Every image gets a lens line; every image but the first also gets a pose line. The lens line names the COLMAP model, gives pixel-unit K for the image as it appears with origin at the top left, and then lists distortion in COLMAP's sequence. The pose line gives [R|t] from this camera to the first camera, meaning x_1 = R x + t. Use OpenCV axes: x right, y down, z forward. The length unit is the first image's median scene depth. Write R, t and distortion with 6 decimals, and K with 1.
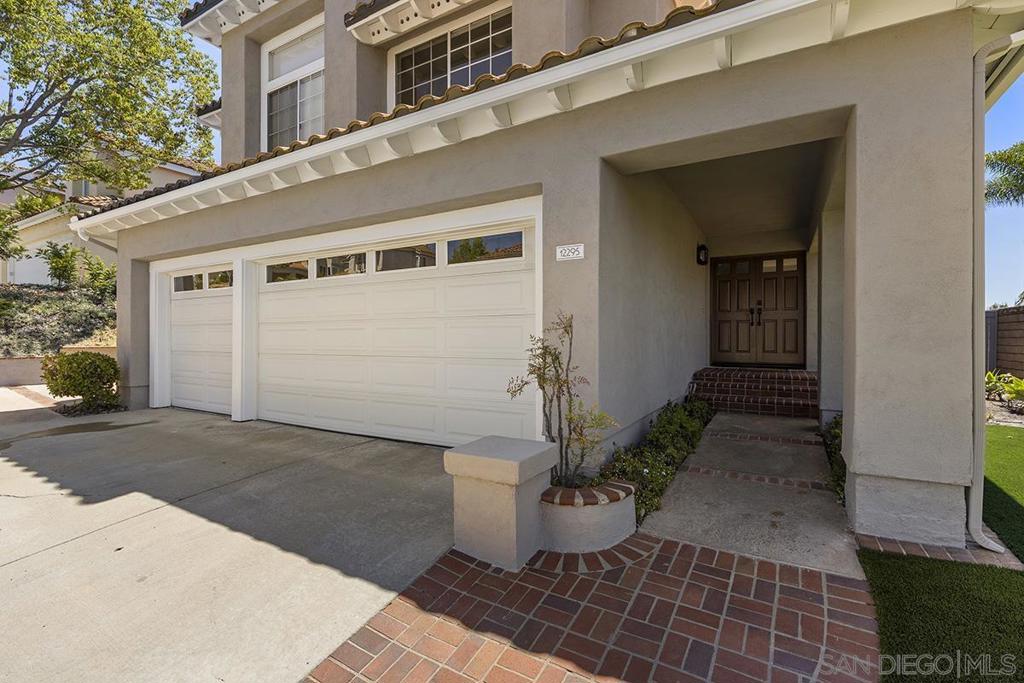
lens RADIAL K [[459.7, 0, 511.5], [0, 459.7, 335.1], [0, 0, 1]] dist [0.009295, -0.000917]
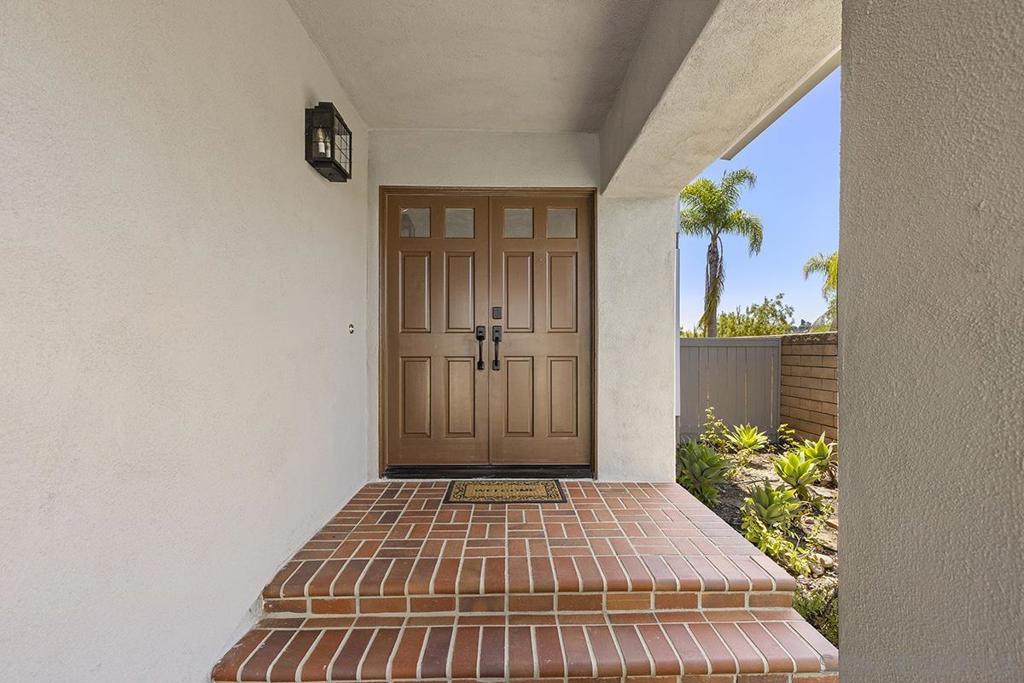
lens RADIAL K [[459.7, 0, 514.0], [0, 459.7, 345.5], [0, 0, 1]] dist [0.009295, -0.000917]
pose [[0.855967, 0.002256, 0.517026, 0.326738], [0.003625, 0.999940, -0.010365, -0.035859], [-0.517018, 0.010746, 0.855907, 0.617092]]
